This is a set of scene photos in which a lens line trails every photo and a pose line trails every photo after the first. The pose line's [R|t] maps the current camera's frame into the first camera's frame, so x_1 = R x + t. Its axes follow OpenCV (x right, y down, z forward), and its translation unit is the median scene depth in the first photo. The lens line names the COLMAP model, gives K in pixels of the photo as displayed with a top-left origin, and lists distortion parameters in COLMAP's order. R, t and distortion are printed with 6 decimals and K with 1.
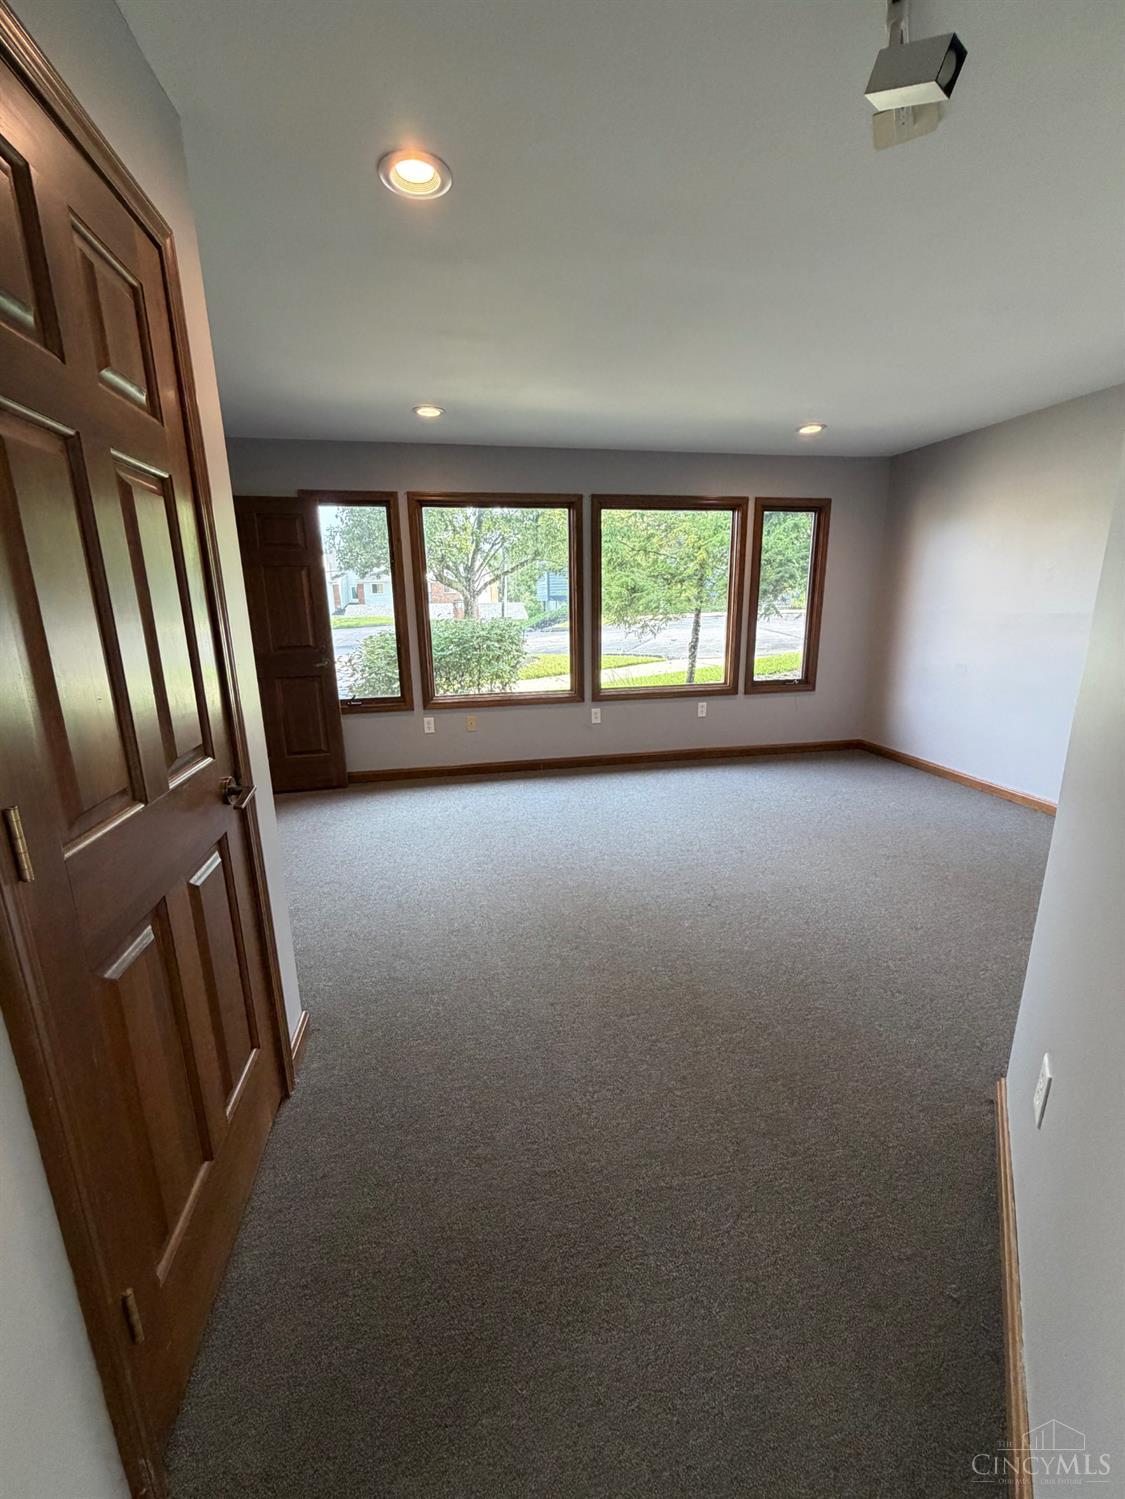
lens RADIAL K [[596.9, 0, 568.5], [0, 596.9, 743.8], [0, 0, 1]] dist [0.000479, -0.001809]
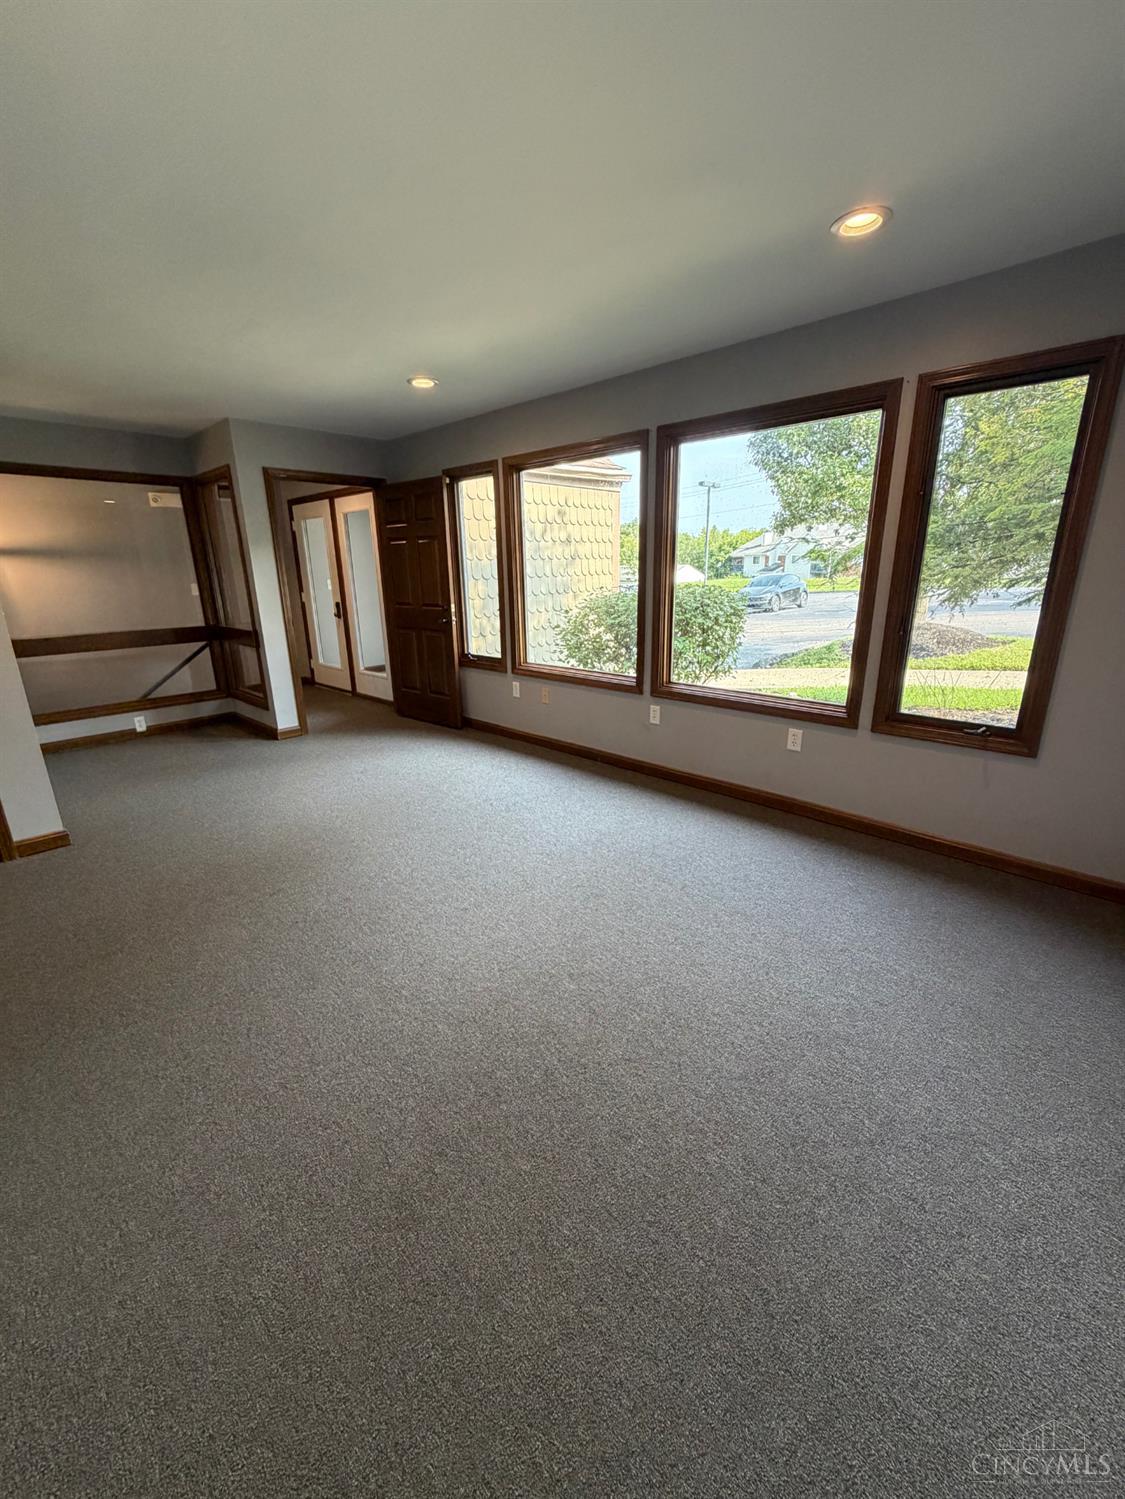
lens RADIAL K [[596.9, 0, 569.7], [0, 596.9, 751.1], [0, 0, 1]] dist [0.000479, -0.001809]
pose [[0.584338, 0.247397, -0.772881, 0.628239], [-0.188023, 0.967756, 0.167621, -0.115752], [0.789428, 0.047372, 0.612012, 0.438512]]
